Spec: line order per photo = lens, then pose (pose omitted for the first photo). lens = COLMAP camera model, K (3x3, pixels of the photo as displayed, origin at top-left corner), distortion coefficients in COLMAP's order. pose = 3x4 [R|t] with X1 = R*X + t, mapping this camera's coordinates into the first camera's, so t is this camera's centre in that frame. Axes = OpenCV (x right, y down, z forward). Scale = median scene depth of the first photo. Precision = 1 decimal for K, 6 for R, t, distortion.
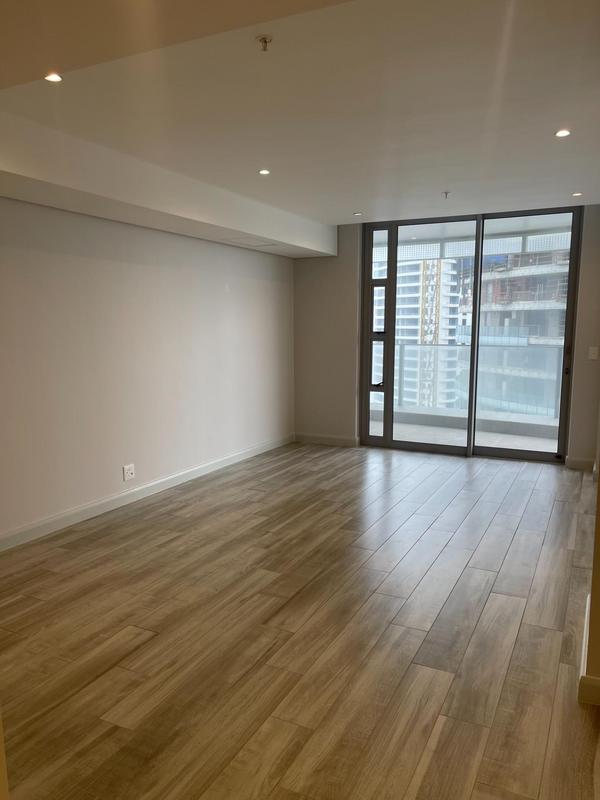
lens RADIAL K [[603.1, 0, 296.4], [0, 603.1, 403.0], [0, 0, 1]] dist [0.058019, -0.061139]
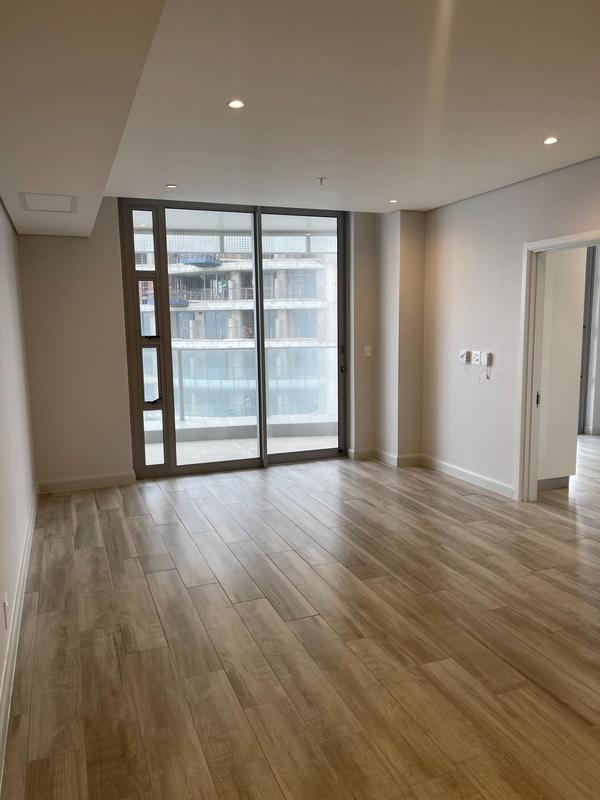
lens RADIAL K [[603.1, 0, 296.4], [0, 603.1, 403.0], [0, 0, 1]] dist [0.058019, -0.061139]
pose [[0.667212, -0.106630, 0.737196, -0.373558], [0.111421, 0.992853, 0.042765, -0.046043], [-0.736487, 0.053605, 0.674324, 0.344916]]
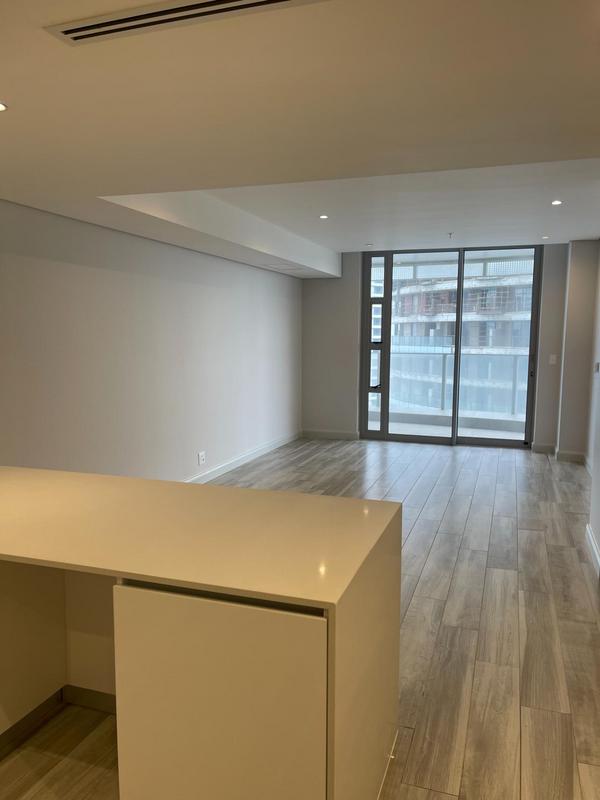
lens RADIAL K [[607.0, 0, 300.0], [0, 607.0, 400.0], [0, 0, 1]] dist [0.033813, -0.001401]
pose [[0.991117, -0.008034, 0.132751, -0.187519], [0.010633, 0.999765, -0.018880, 0.018430], [-0.132568, 0.020124, 0.990970, -0.172388]]
